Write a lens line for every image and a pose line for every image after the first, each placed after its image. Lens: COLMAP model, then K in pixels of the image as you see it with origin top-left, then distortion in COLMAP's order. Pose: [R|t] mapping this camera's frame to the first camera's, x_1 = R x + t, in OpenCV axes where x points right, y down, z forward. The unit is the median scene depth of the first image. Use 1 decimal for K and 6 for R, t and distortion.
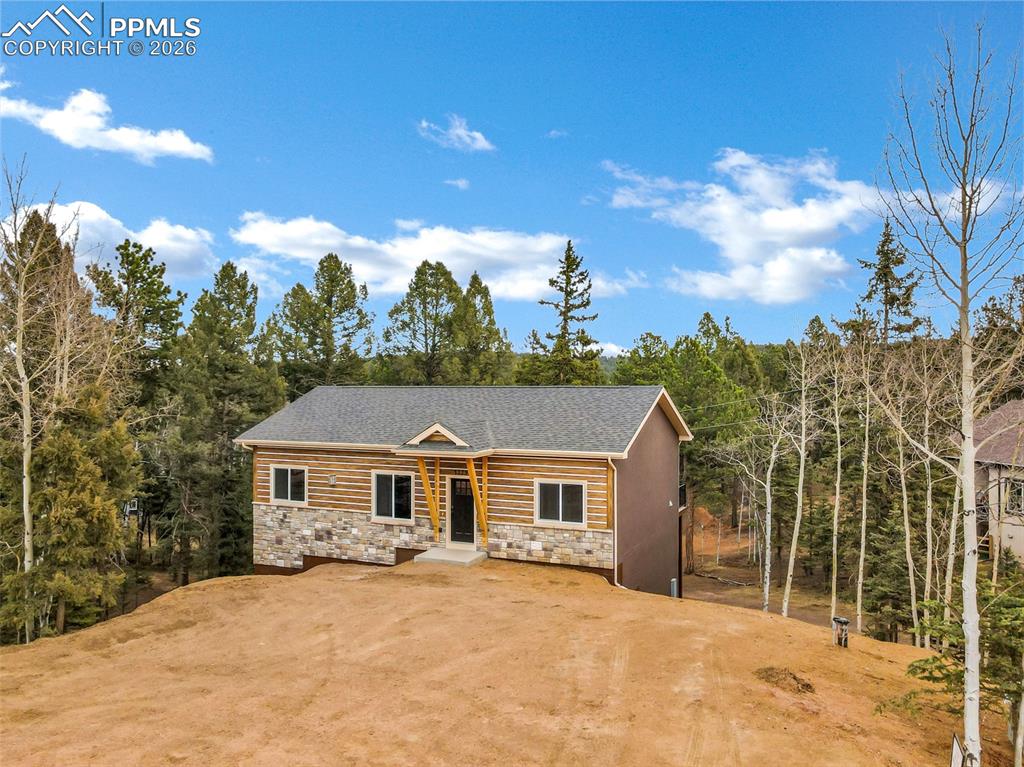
lens RADIAL K [[787.4, 0, 512.0], [0, 787.4, 383.5], [0, 0, 1]] dist [-0.001116, 0.003625]
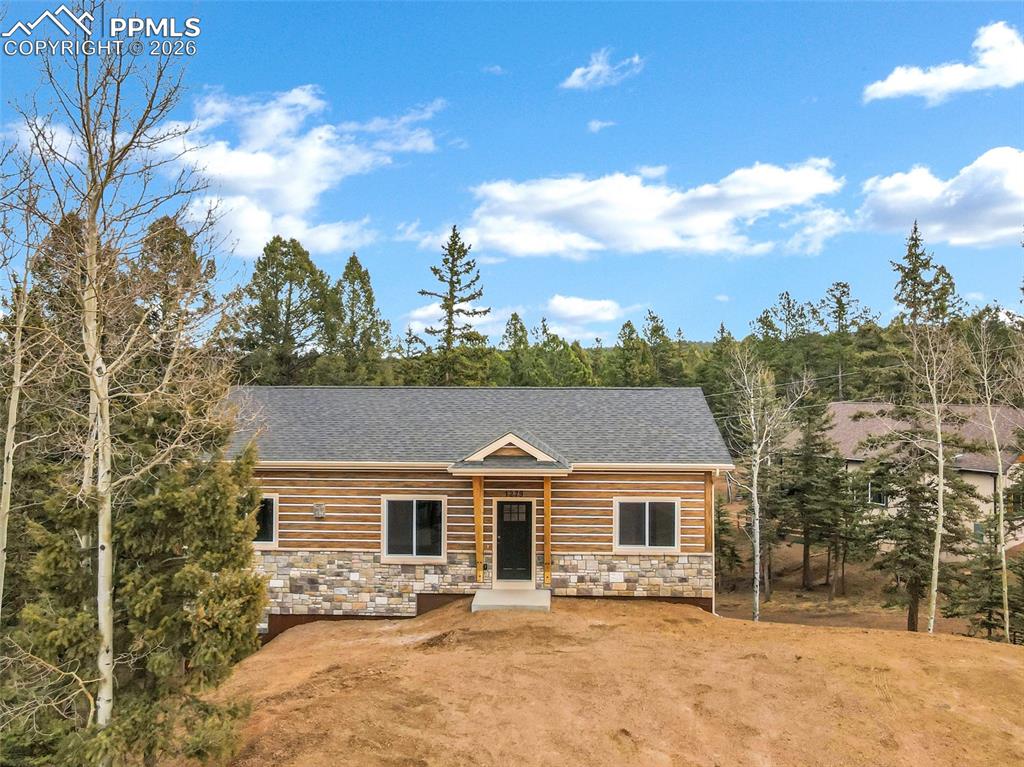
lens RADIAL K [[787.4, 0, 512.0], [0, 787.4, 383.5], [0, 0, 1]] dist [-0.001116, 0.003625]
pose [[0.924148, 0.006154, 0.381984, -0.371769], [-0.005401, 0.999981, -0.003044, 0.002596], [-0.381996, 0.000750, 0.924164, 0.252856]]
